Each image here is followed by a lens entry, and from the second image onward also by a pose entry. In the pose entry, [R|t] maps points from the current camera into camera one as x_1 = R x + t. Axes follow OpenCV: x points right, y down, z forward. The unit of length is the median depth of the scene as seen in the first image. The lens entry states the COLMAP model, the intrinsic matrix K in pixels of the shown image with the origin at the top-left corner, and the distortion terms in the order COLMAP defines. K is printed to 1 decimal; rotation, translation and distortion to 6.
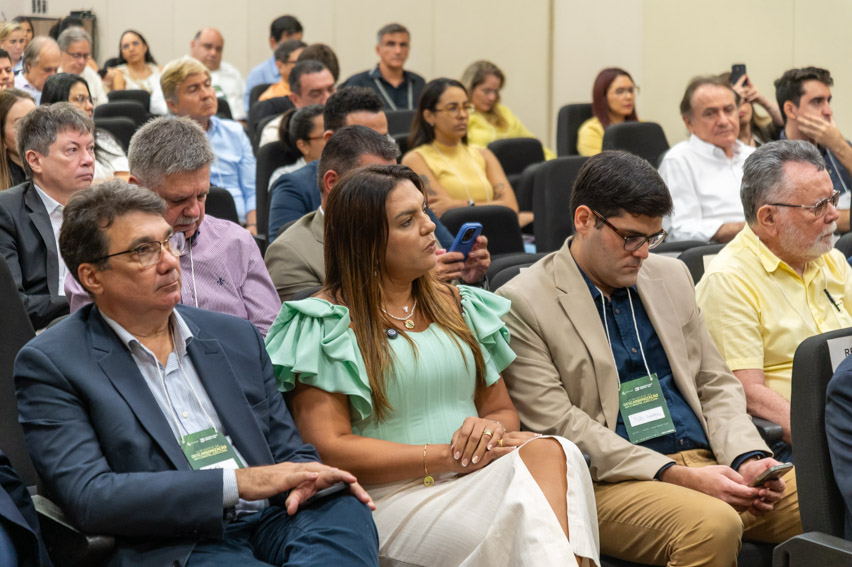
lens RADIAL K [[2066.2, 0, 426.0], [0, 2066.2, 283.5], [0, 0, 1]] dist [-0.139849, -1.169064]
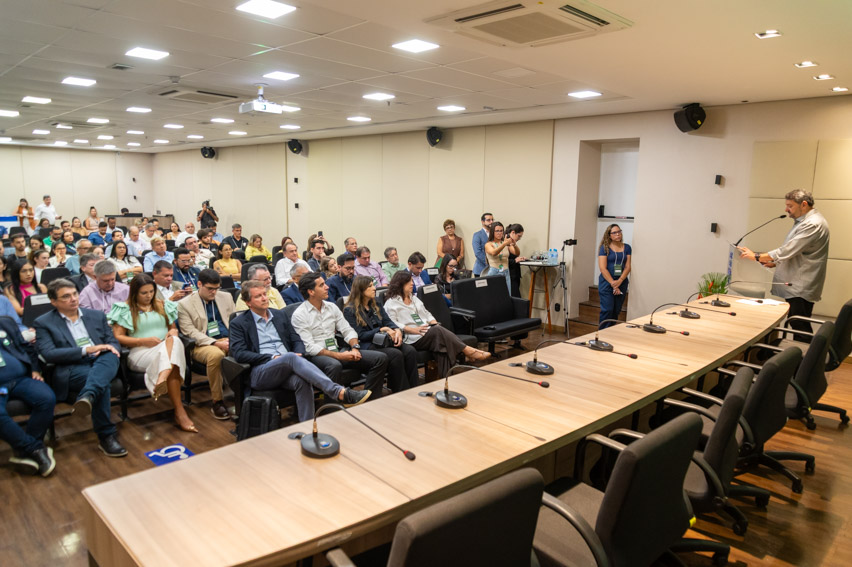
lens RADIAL K [[585.0, 0, 426.0], [0, 585.0, 283.5], [0, 0, 1]] dist [-0.008392, -0.004908]
pose [[0.981426, -0.014163, 0.191320, 0.320587], [0.015146, 0.999879, -0.003675, -0.022801], [-0.191244, 0.006504, 0.981521, -0.287435]]
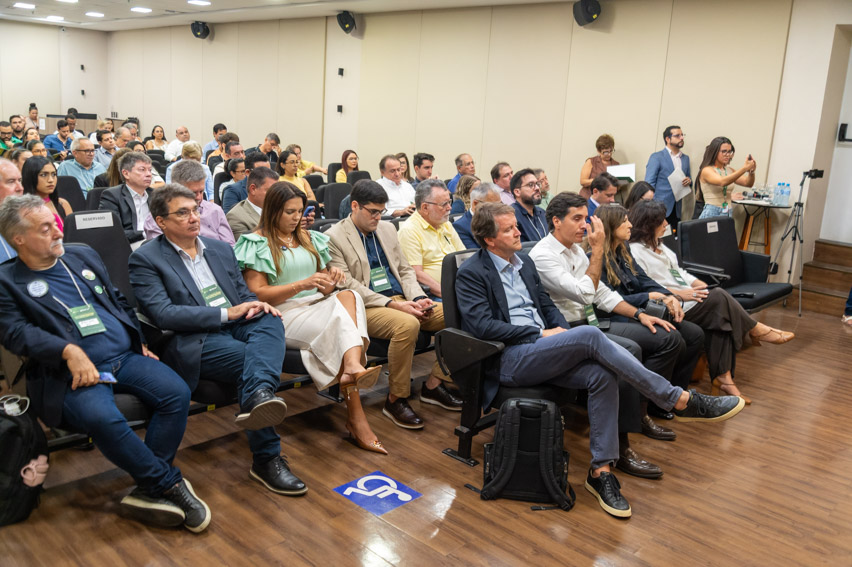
lens RADIAL K [[748.4, 0, 437.1], [0, 748.4, 284.3], [0, 0, 1]] dist [-0.048638, -0.001404]
pose [[0.973055, 0.010587, 0.230328, -0.043747], [-0.026674, 0.997407, 0.066842, 0.001349], [-0.229023, -0.071185, 0.970815, 0.062632]]
